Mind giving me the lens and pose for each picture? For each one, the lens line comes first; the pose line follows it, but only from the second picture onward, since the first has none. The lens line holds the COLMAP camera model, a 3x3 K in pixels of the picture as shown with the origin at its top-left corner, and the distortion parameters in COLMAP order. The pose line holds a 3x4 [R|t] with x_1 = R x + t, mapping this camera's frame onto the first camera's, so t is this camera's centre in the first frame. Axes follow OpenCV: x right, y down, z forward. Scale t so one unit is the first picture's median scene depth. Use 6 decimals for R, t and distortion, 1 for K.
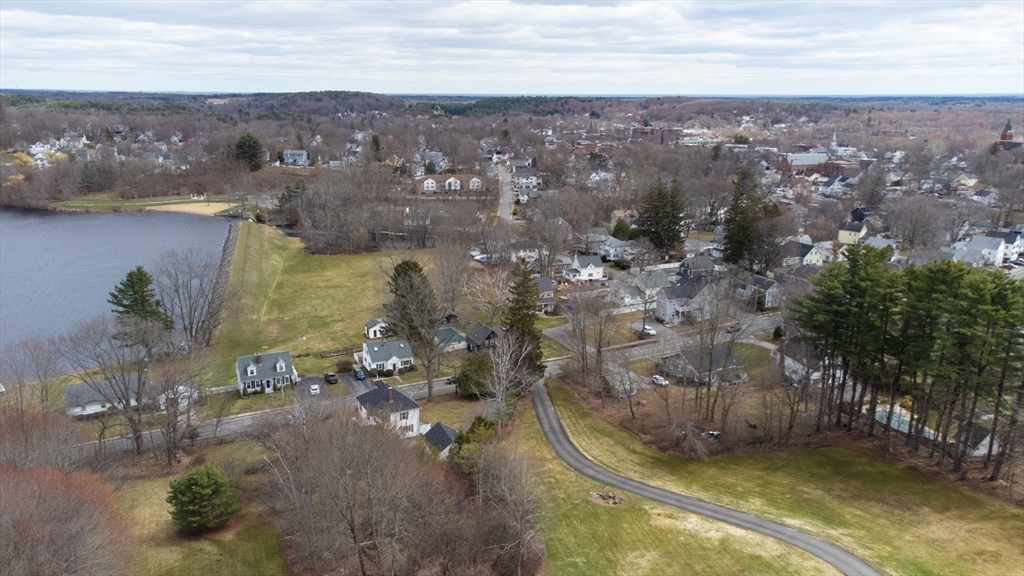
lens RADIAL K [[778.6, 0, 512.0], [0, 778.6, 288.0], [0, 0, 1]] dist [0.064676, 0.003937]
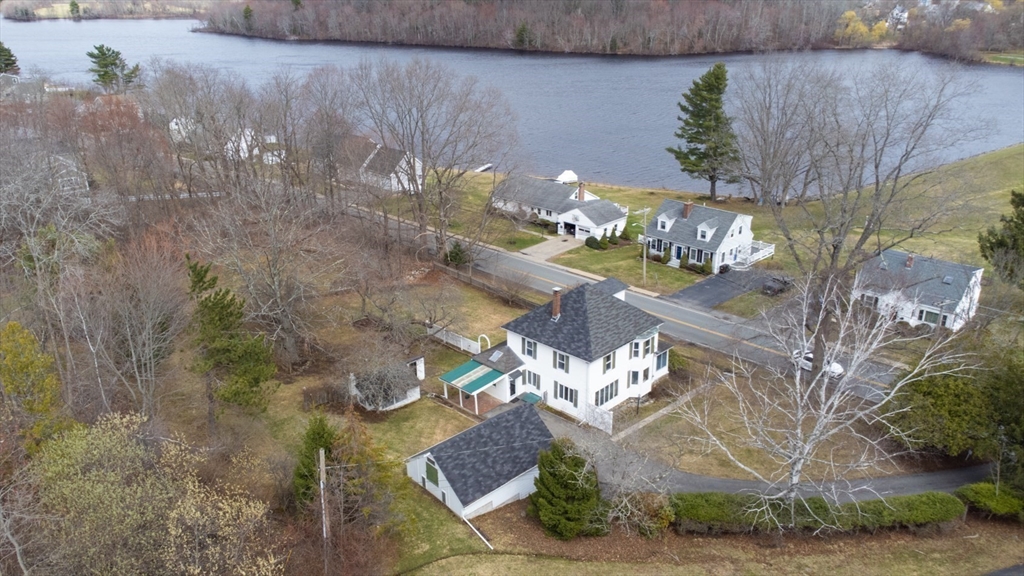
lens RADIAL K [[751.8, 0, 512.0], [0, 751.8, 288.0], [0, 0, 1]] dist [0.049601, -0.000430]
pose [[0.337481, 0.343395, -0.876462, 0.055501], [-0.216136, 0.934479, 0.282903, 0.003516], [0.916183, 0.093961, 0.389589, 0.218874]]
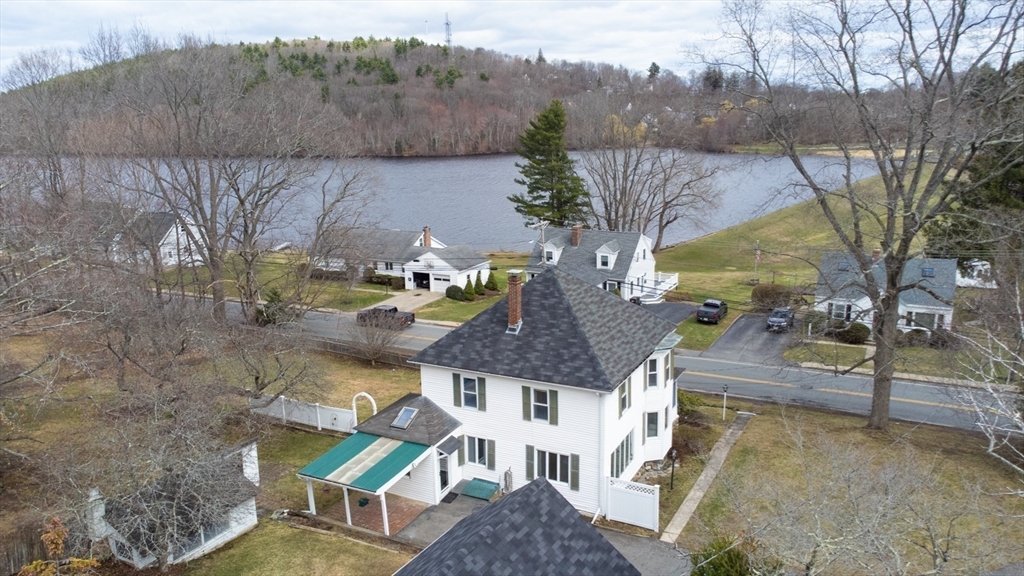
lens RADIAL K [[751.8, 0, 512.0], [0, 751.8, 288.0], [0, 0, 1]] dist [0.049601, -0.000430]
pose [[0.594898, 0.167607, -0.786133, 0.006569], [-0.171923, 0.981918, 0.079248, 0.030891], [0.785200, 0.088010, 0.612956, 0.231655]]
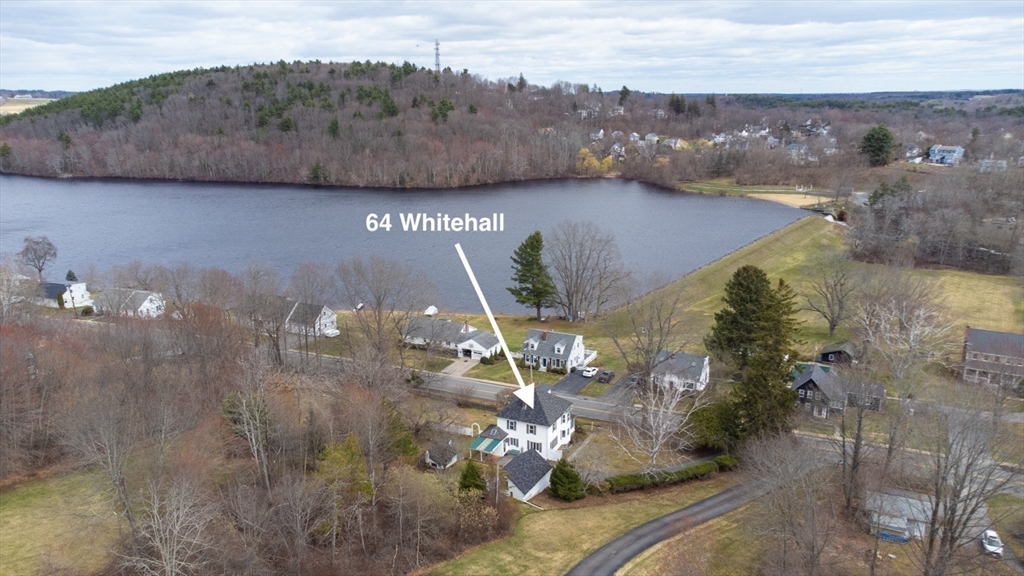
lens RADIAL K [[751.8, 0, 512.0], [0, 751.8, 288.0], [0, 0, 1]] dist [0.049601, -0.000430]
pose [[0.615842, 0.185754, -0.765659, 0.120938], [-0.179727, 0.979308, 0.093027, -0.016017], [0.767096, 0.080319, 0.636484, 0.122058]]
